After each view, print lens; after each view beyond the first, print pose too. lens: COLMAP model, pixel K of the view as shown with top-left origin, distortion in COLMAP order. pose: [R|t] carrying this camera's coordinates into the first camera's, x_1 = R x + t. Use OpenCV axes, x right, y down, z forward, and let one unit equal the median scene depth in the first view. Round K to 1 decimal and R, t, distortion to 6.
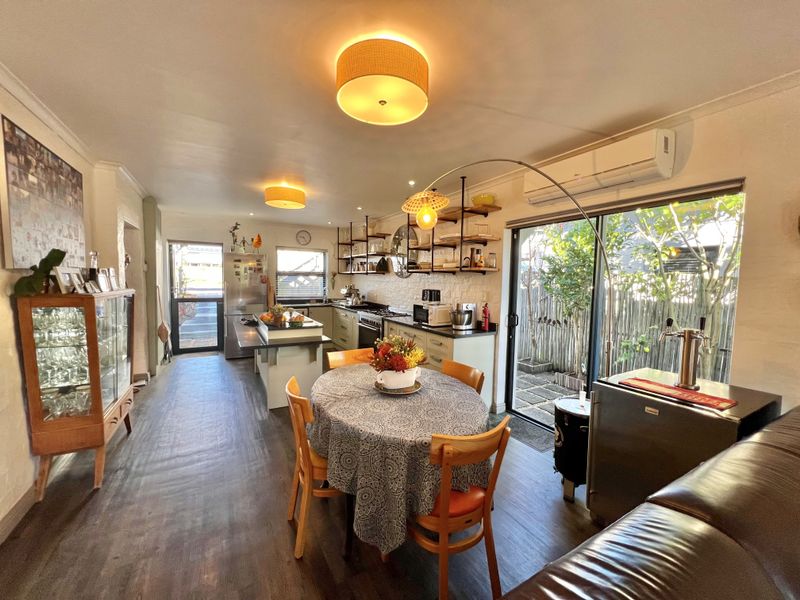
lens RADIAL K [[318.3, 0, 401.6], [0, 318.3, 300.5], [0, 0, 1]] dist [0.000901, 0.000471]
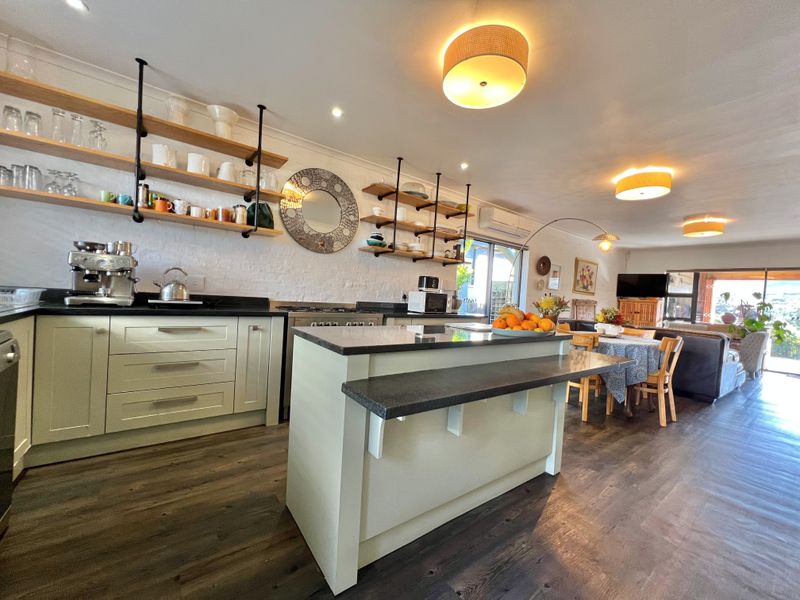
lens RADIAL K [[318.3, 0, 399.5], [0, 318.3, 299.9], [0, 0, 1]] dist [0.000901, 0.000471]
pose [[-0.123055, -0.052625, 0.991004, -0.747340], [-0.009062, 0.998611, 0.051903, -0.012161], [-0.992359, -0.002593, -0.123360, 1.062820]]
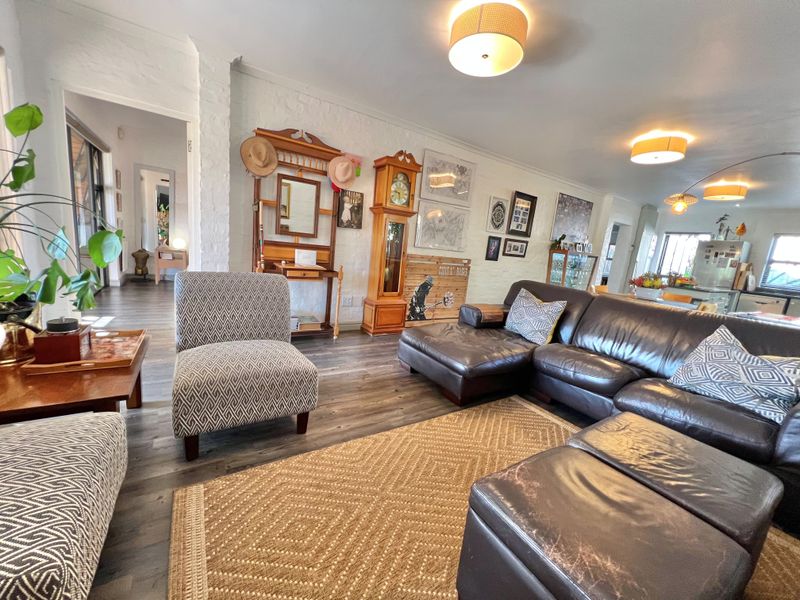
lens RADIAL K [[318.3, 0, 398.8], [0, 318.3, 303.0], [0, 0, 1]] dist [0.000901, 0.000471]
pose [[0.068775, 0.168058, -0.983375, 0.761956], [-0.160444, 0.974741, 0.155361, 0.103730], [0.984646, 0.147091, 0.094002, -0.289840]]
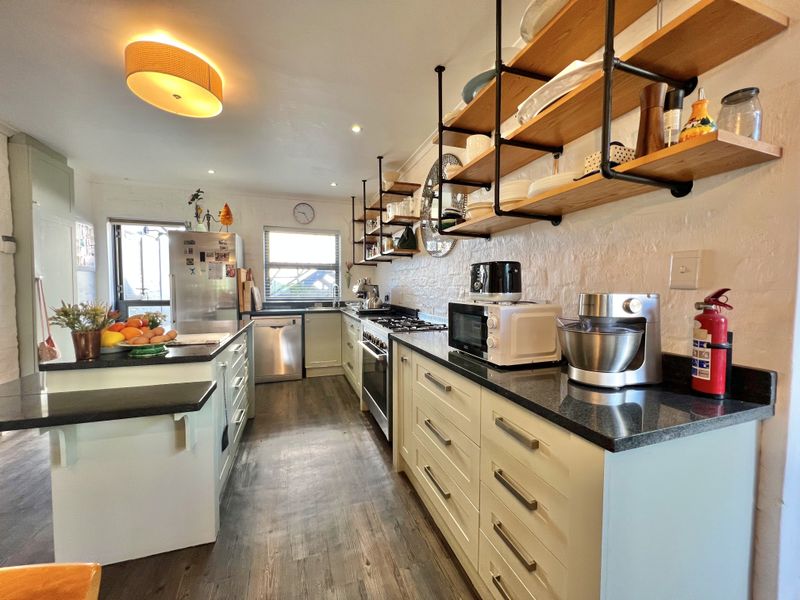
lens RADIAL K [[318.3, 0, 405.8], [0, 318.3, 301.6], [0, 0, 1]] dist [0.000901, 0.000471]
pose [[0.983772, -0.007549, -0.179263, 0.050038], [0.003662, 0.999751, -0.022004, 0.017121], [0.179385, 0.020991, 0.983555, 0.538574]]
